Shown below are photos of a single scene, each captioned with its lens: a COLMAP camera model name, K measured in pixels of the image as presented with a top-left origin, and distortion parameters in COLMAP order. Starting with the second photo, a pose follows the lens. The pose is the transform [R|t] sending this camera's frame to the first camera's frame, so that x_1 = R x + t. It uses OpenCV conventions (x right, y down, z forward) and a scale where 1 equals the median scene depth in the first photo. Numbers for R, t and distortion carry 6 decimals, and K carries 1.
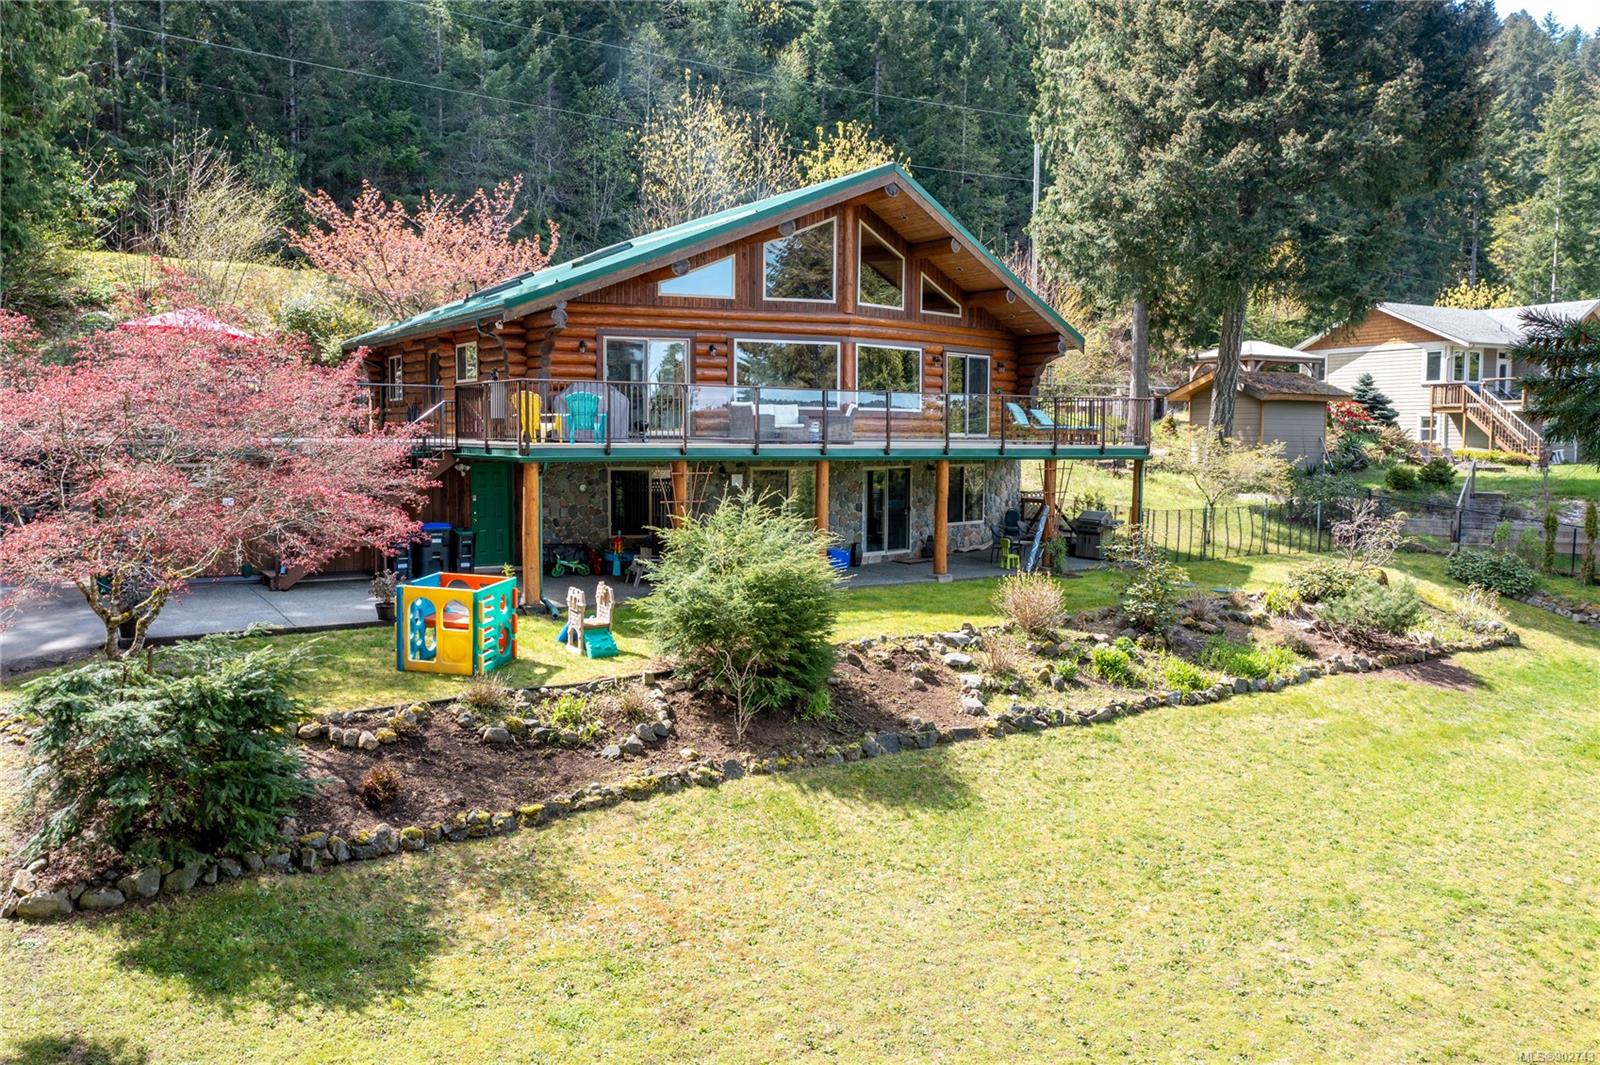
lens RADIAL K [[1263.2, 0, 800.0], [0, 1263.2, 532.5], [0, 0, 1]] dist [-0.007449, -0.005342]
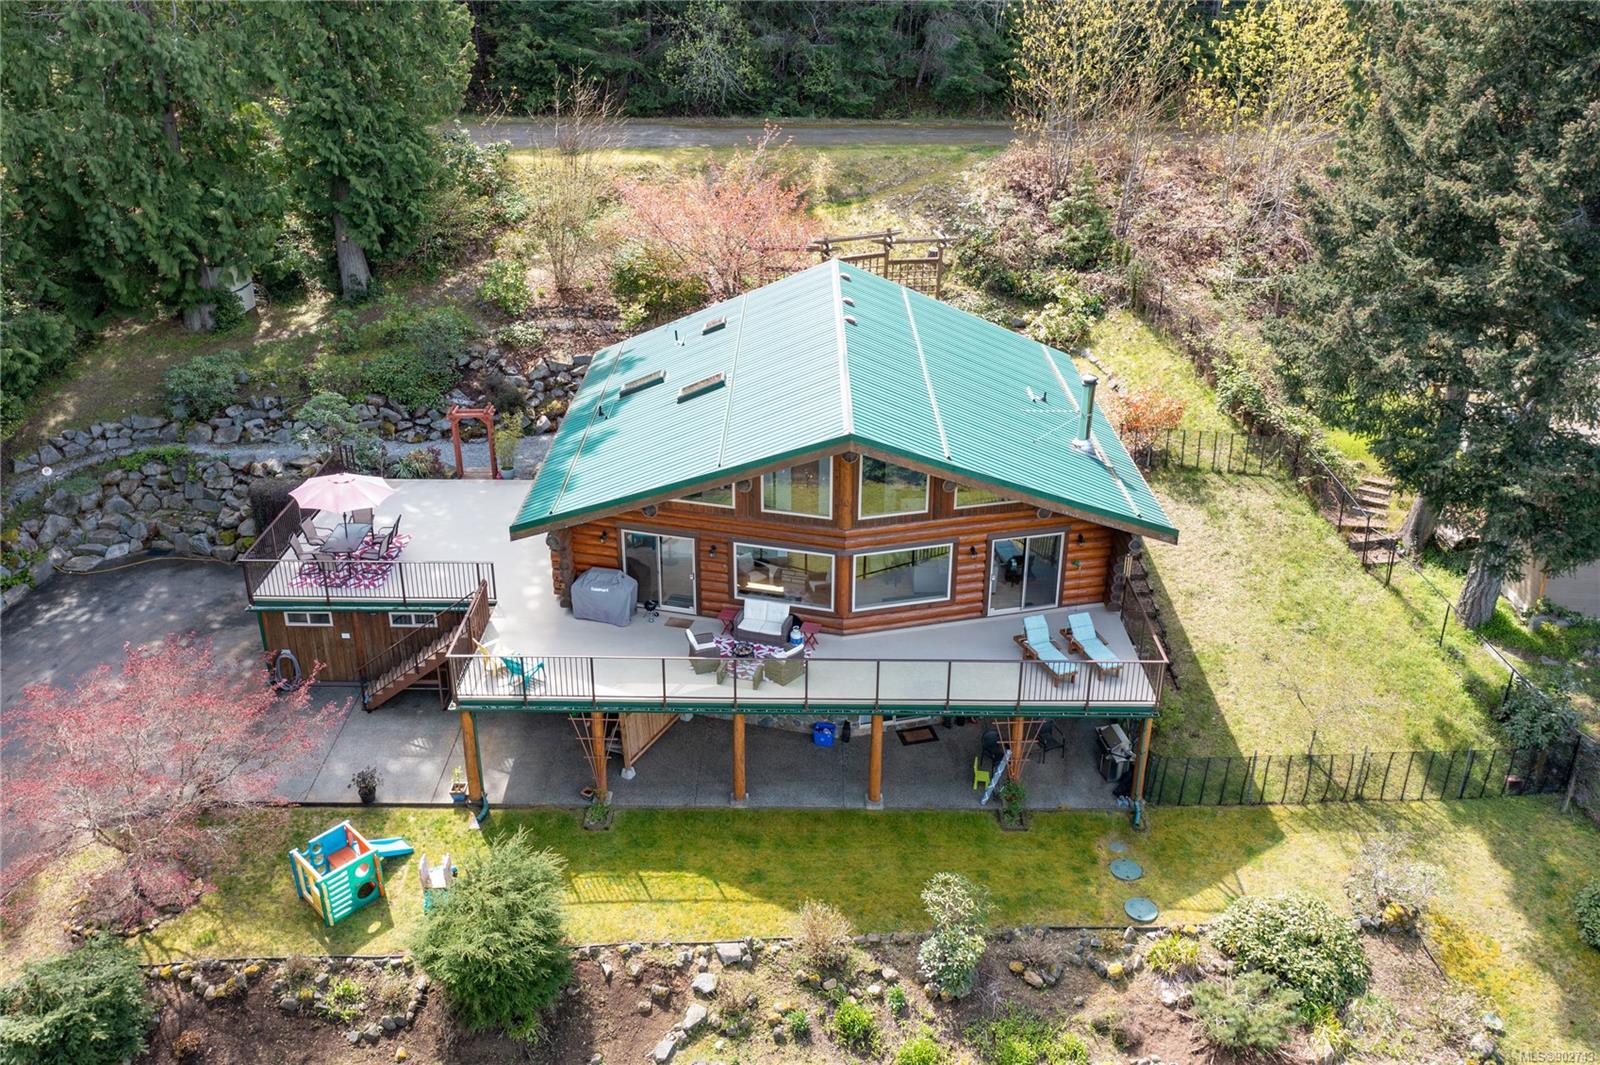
lens RADIAL K [[1265.3, 0, 796.8], [0, 1265.3, 483.6], [0, 0, 1]] dist [-0.012616, -0.002529]
pose [[0.836264, 0.218027, -0.503117, 0.635408], [-0.040640, 0.939671, 0.339658, -0.686307], [0.546819, -0.263596, 0.794673, 0.213547]]
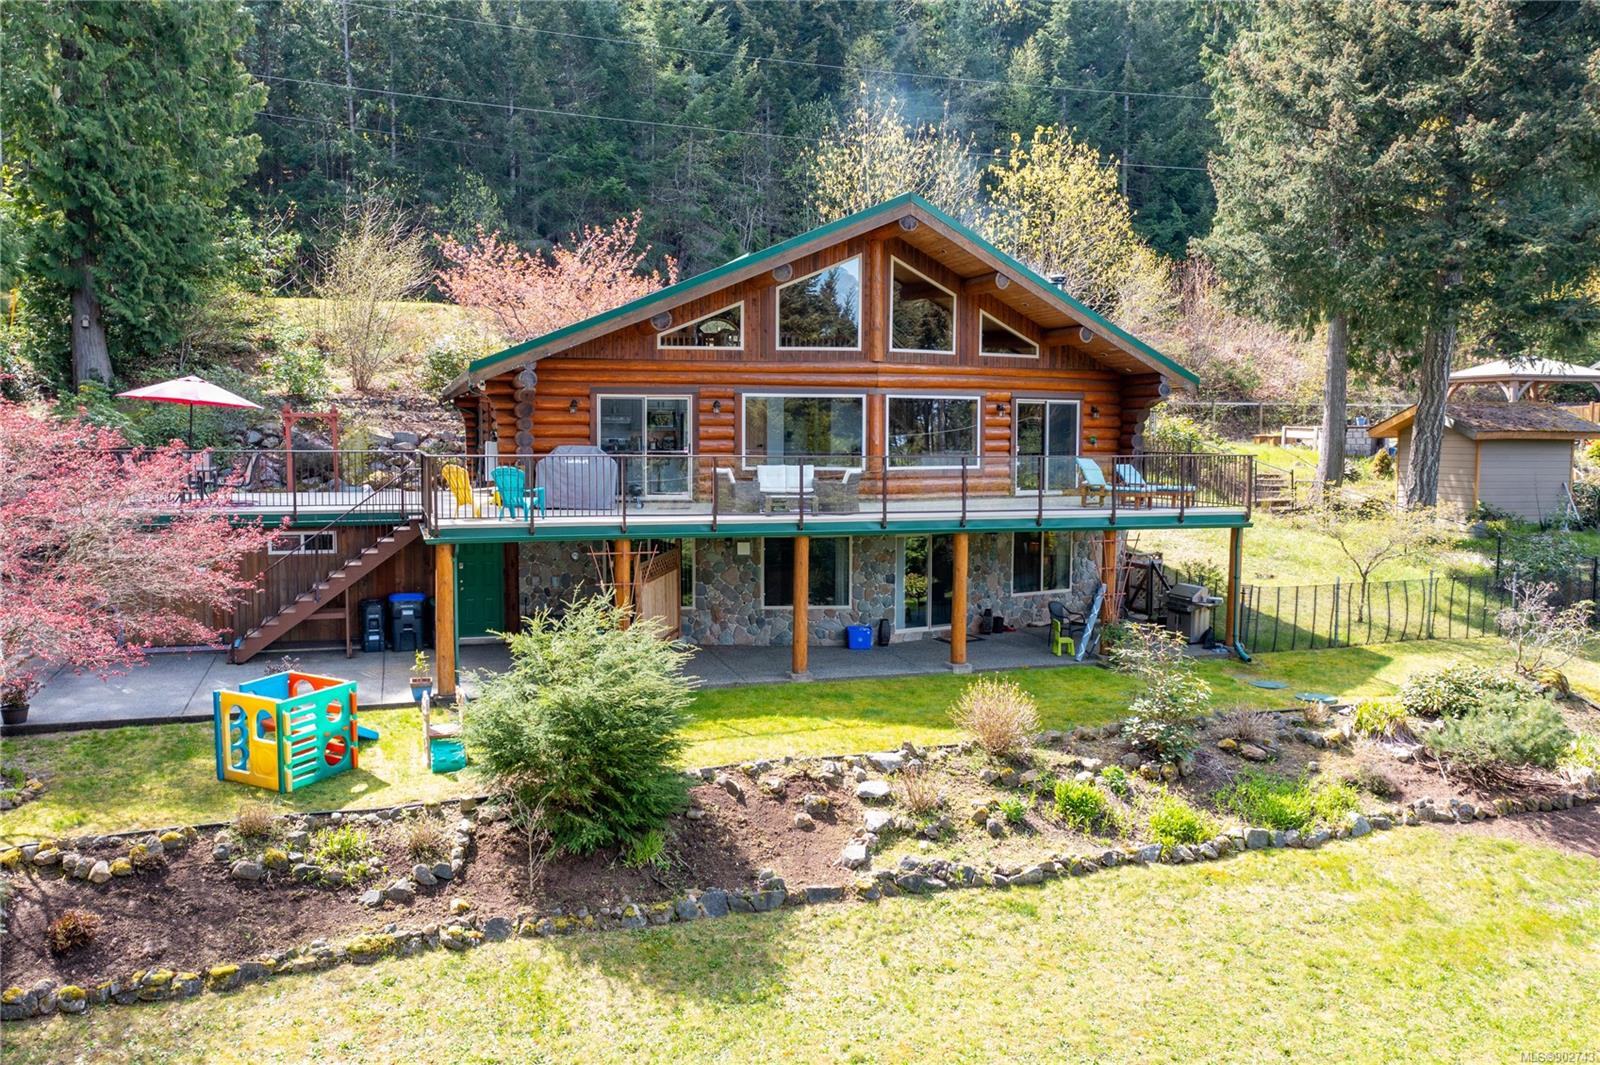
lens RADIAL K [[1263.2, 0, 800.0], [0, 1263.2, 532.5], [0, 0, 1]] dist [-0.007449, -0.005342]
pose [[0.965523, 0.017588, -0.259722, 0.271233], [-0.017515, 0.999843, 0.002596, -0.067441], [0.259727, 0.002042, 0.965680, 0.157650]]
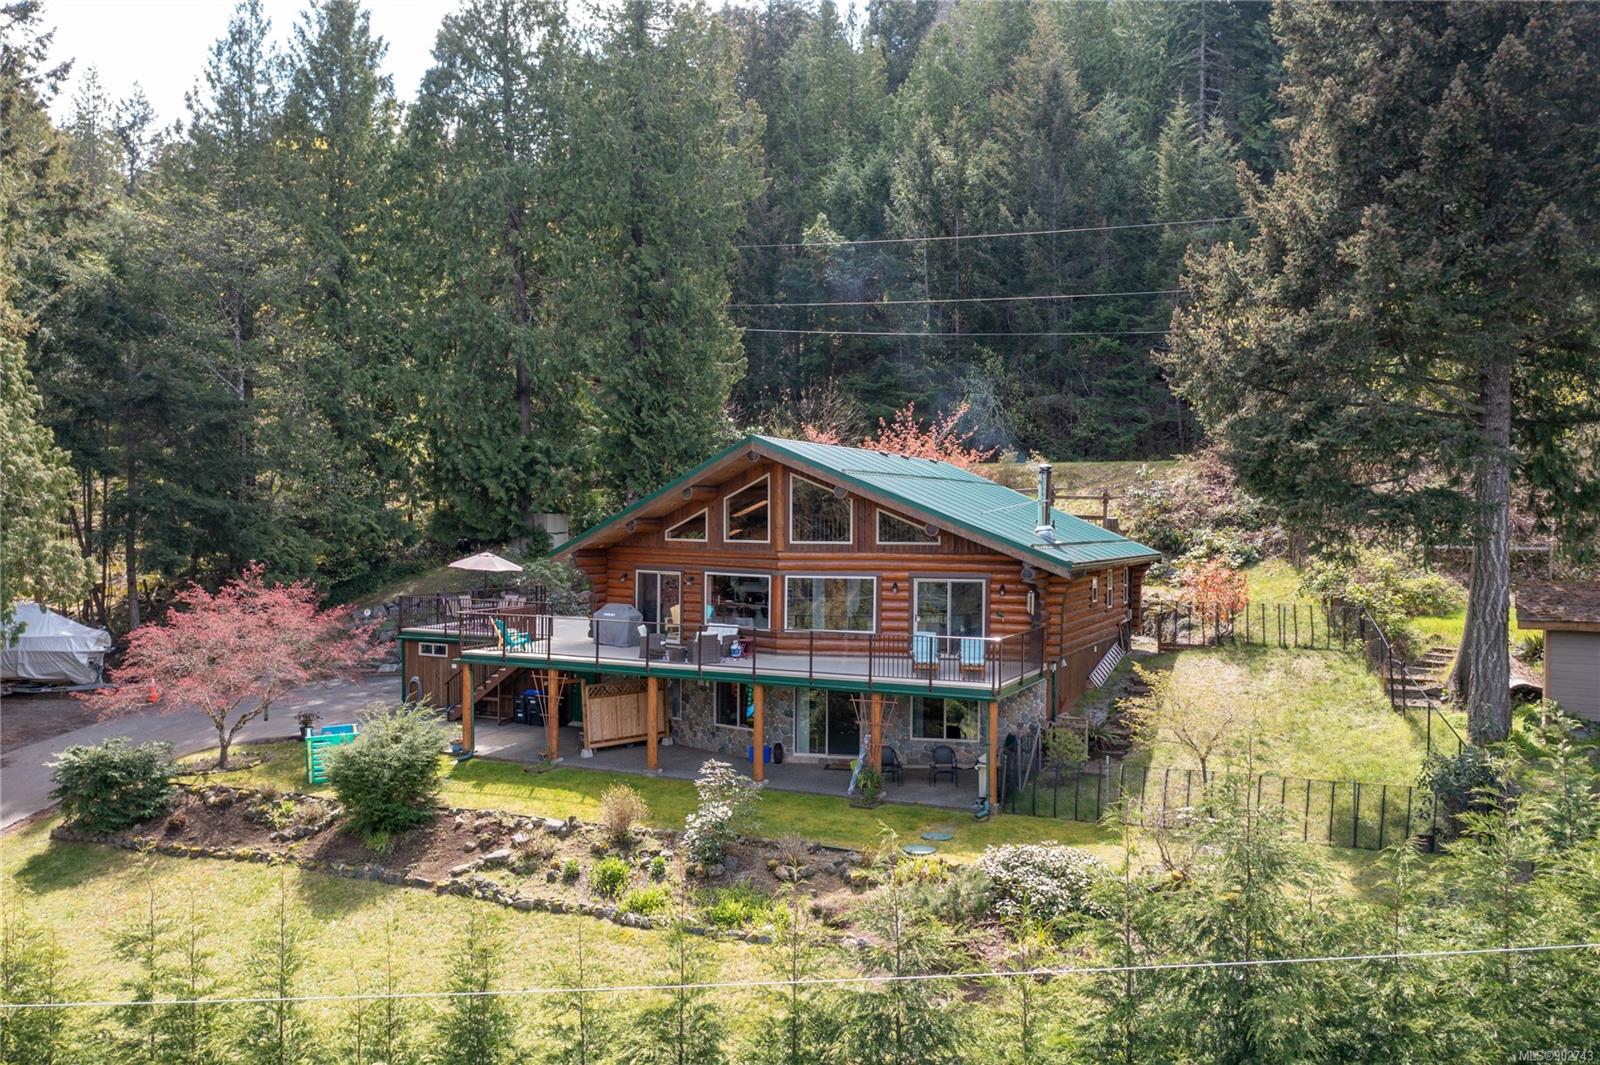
lens RADIAL K [[1263.2, 0, 800.0], [0, 1263.2, 532.5], [0, 0, 1]] dist [-0.007449, -0.005342]
pose [[0.527883, 0.007354, -0.849285, 1.323765], [-0.068596, 0.997065, -0.034003, -0.187512], [0.846542, 0.076207, 0.526838, 0.472089]]
